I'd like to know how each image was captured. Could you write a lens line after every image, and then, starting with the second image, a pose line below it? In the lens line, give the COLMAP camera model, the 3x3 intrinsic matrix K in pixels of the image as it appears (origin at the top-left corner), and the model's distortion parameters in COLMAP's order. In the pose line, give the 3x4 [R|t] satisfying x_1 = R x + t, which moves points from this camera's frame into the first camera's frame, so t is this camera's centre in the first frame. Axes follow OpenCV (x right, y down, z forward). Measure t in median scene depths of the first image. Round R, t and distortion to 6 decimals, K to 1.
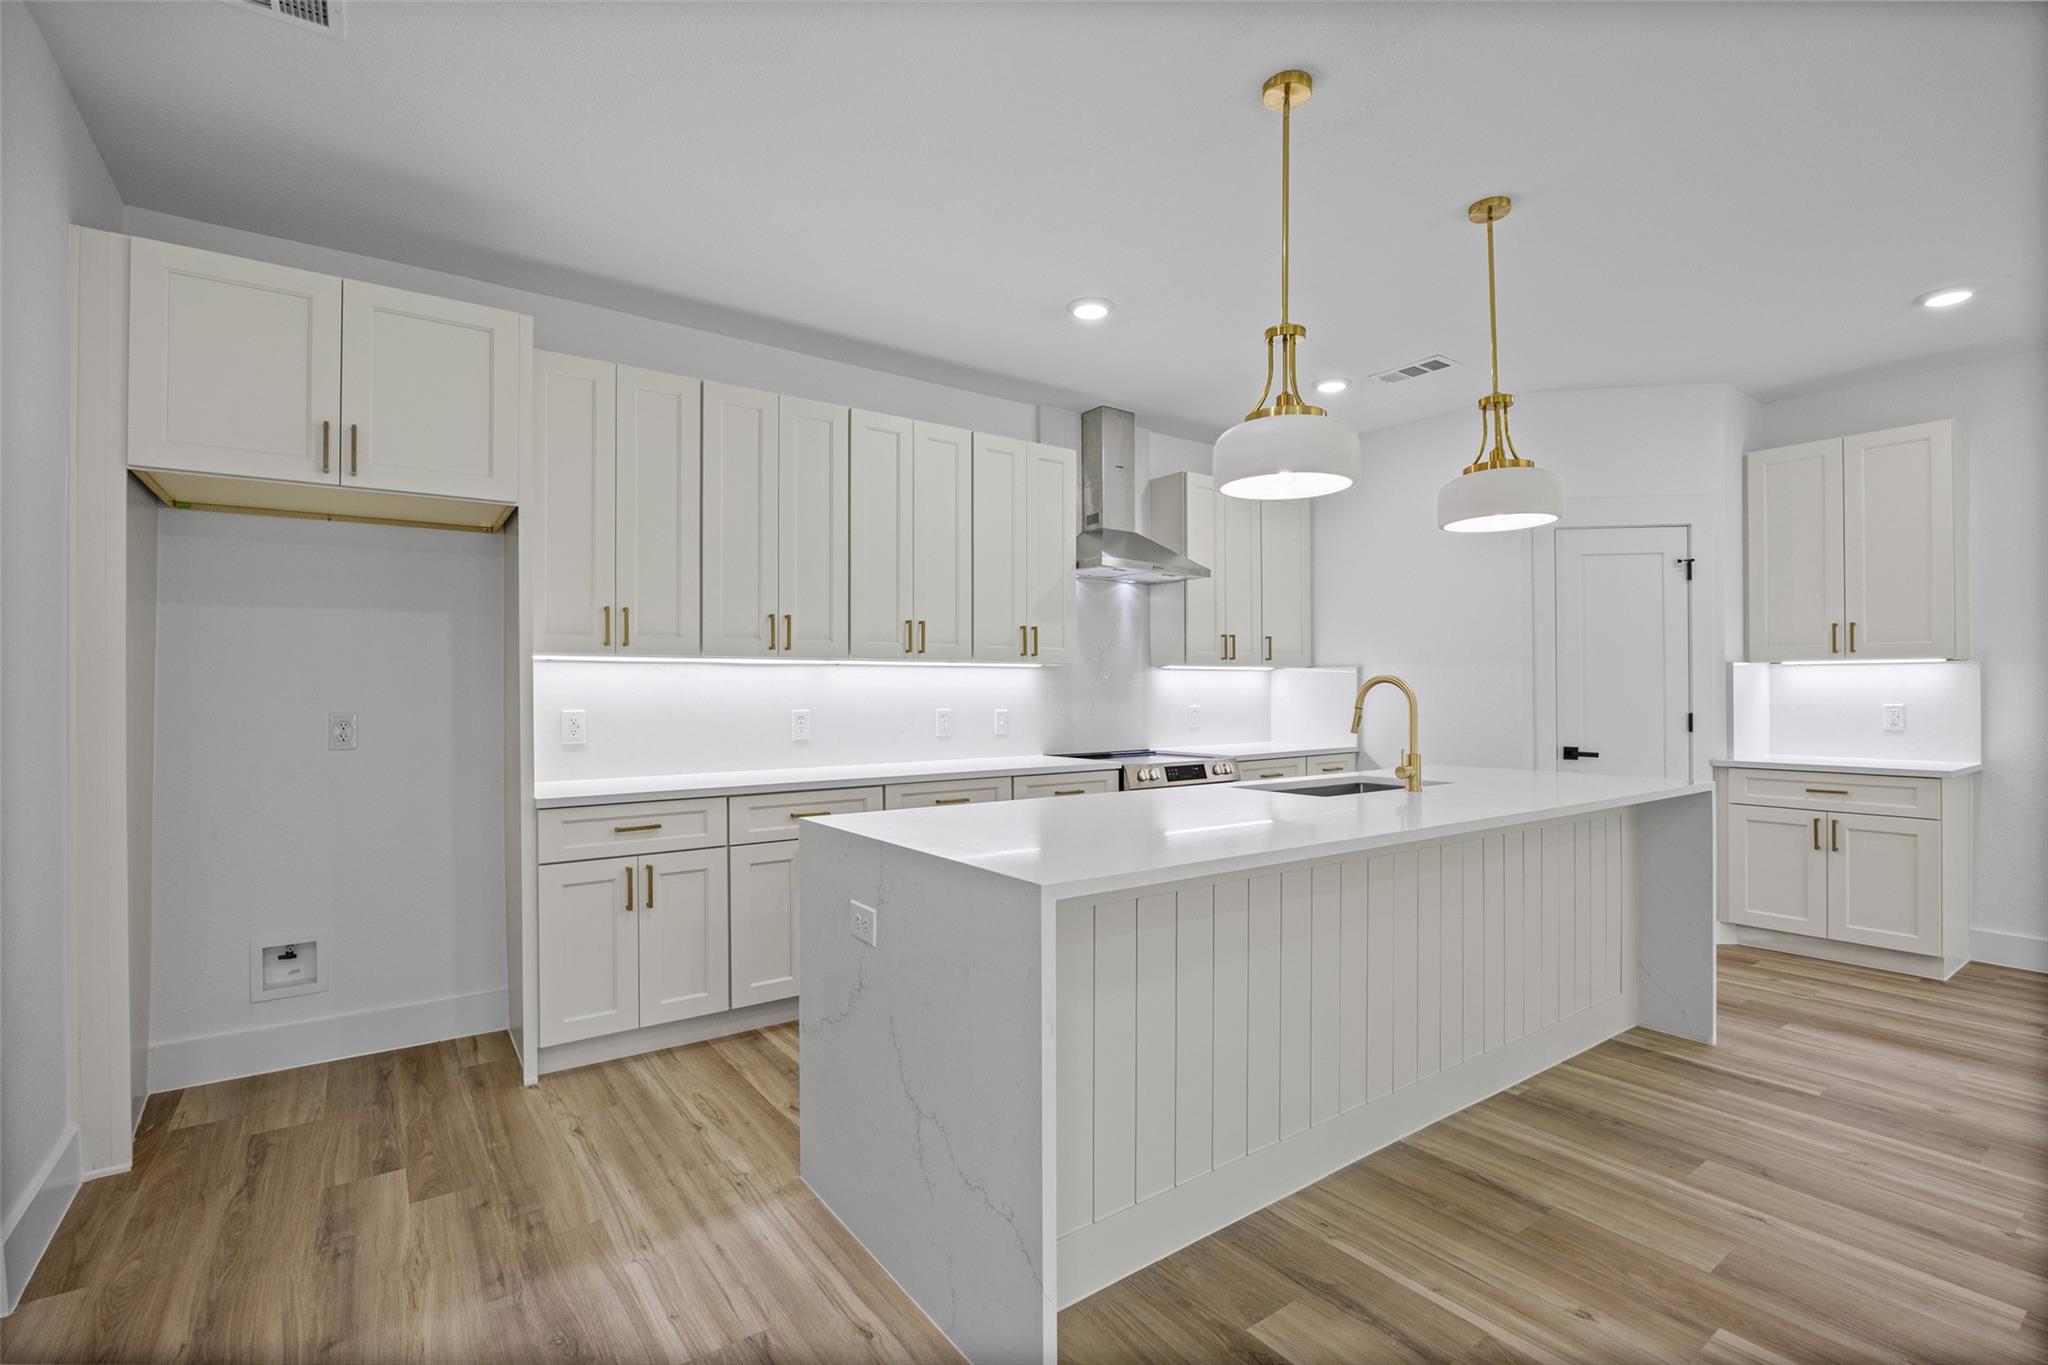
lens RADIAL K [[922.6, 0, 1043.9], [0, 922.6, 697.2], [0, 0, 1]] dist [-0.005449, -0.000675]
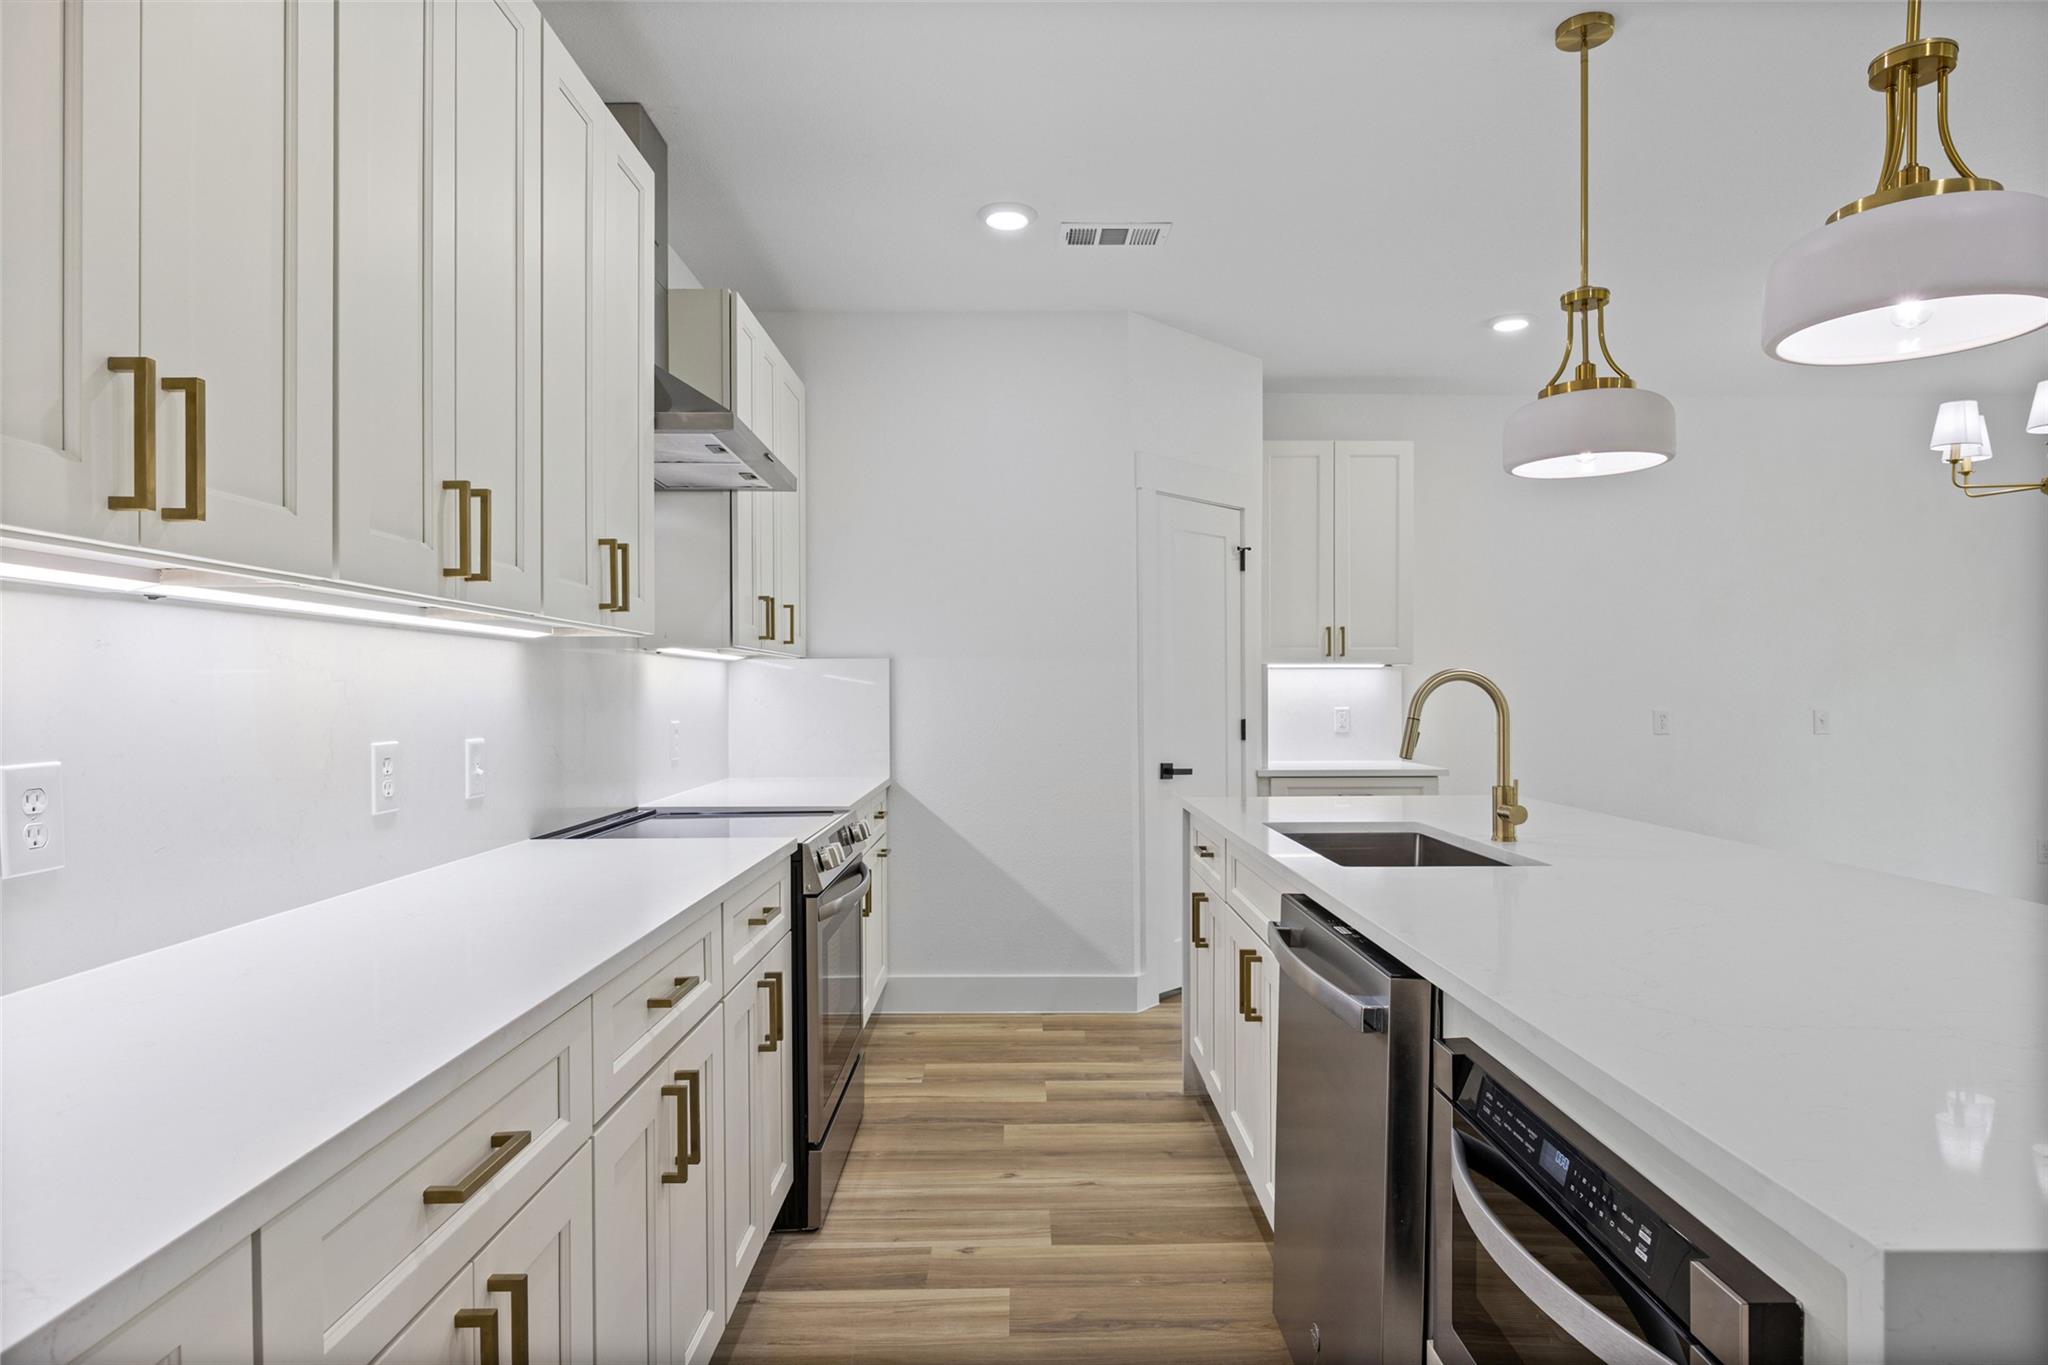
lens RADIAL K [[1146.2, 0, 1022.1], [0, 1146.2, 672.5], [0, 0, 1]] dist [0.007658, 0.000937]
pose [[0.599595, 0.016035, 0.800143, -0.354855], [0.005241, 0.999699, -0.023962, -0.002694], [-0.800286, 0.018561, 0.599331, 0.566242]]
